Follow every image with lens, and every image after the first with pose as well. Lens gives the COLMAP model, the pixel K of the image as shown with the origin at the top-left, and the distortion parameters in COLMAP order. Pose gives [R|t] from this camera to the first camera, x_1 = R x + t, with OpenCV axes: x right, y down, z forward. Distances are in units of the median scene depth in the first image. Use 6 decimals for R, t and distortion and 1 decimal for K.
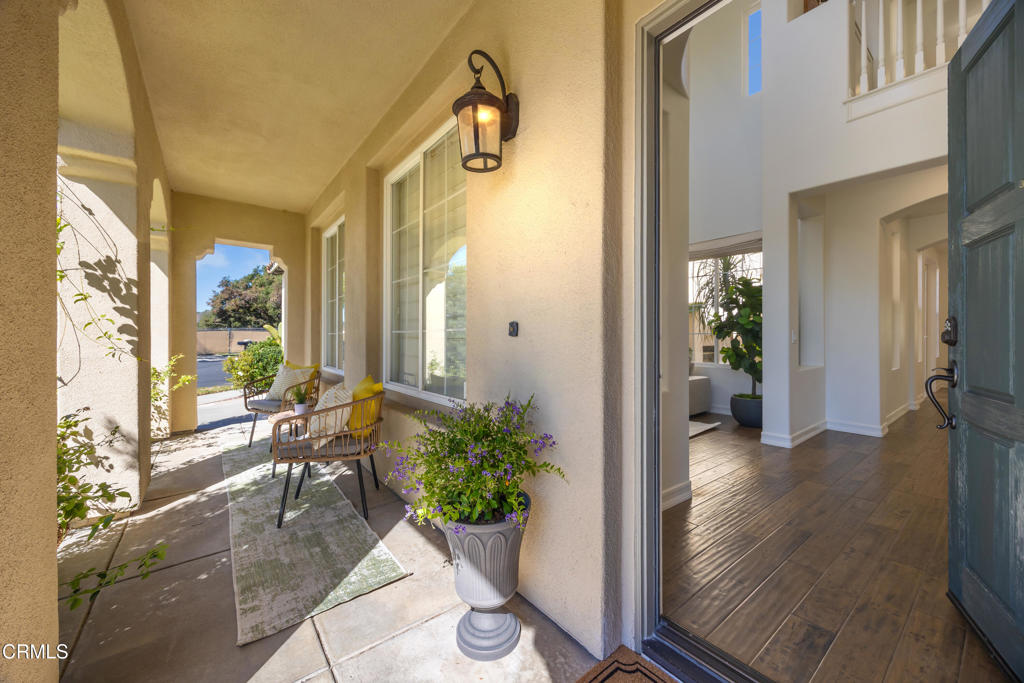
lens RADIAL K [[389.2, 0, 517.3], [0, 389.2, 334.7], [0, 0, 1]] dist [-0.001891, -0.000133]
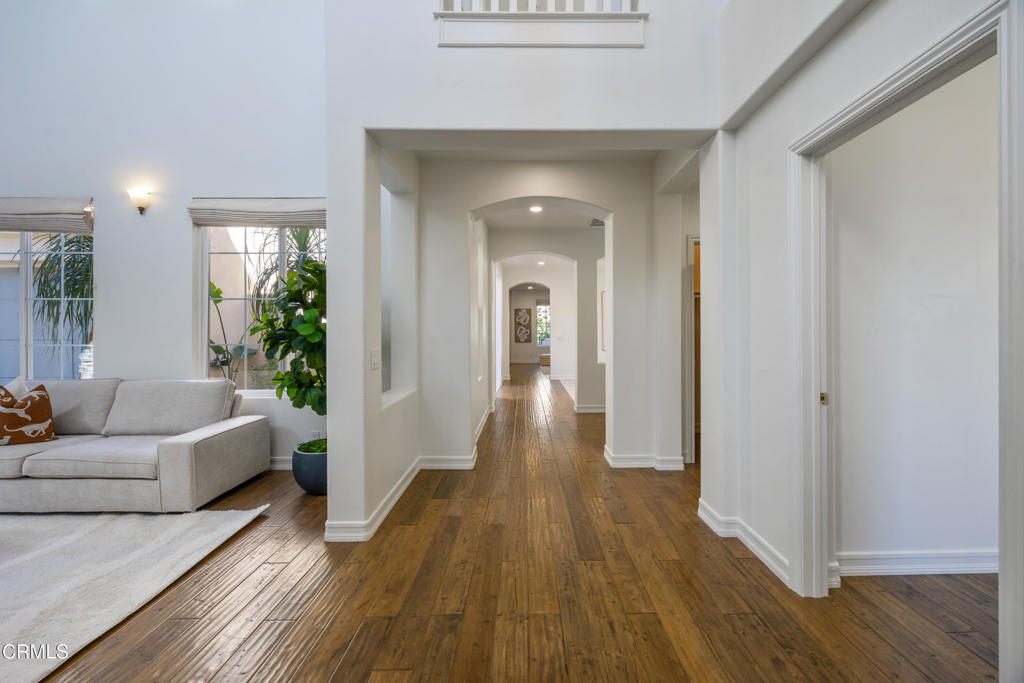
lens RADIAL K [[389.2, 0, 517.3], [0, 389.2, 334.7], [0, 0, 1]] dist [-0.001891, -0.000133]
pose [[0.616767, -0.004911, 0.787130, 0.291842], [-0.005096, 0.999935, 0.010232, -0.033818], [-0.787129, -0.010322, 0.616702, 0.344331]]
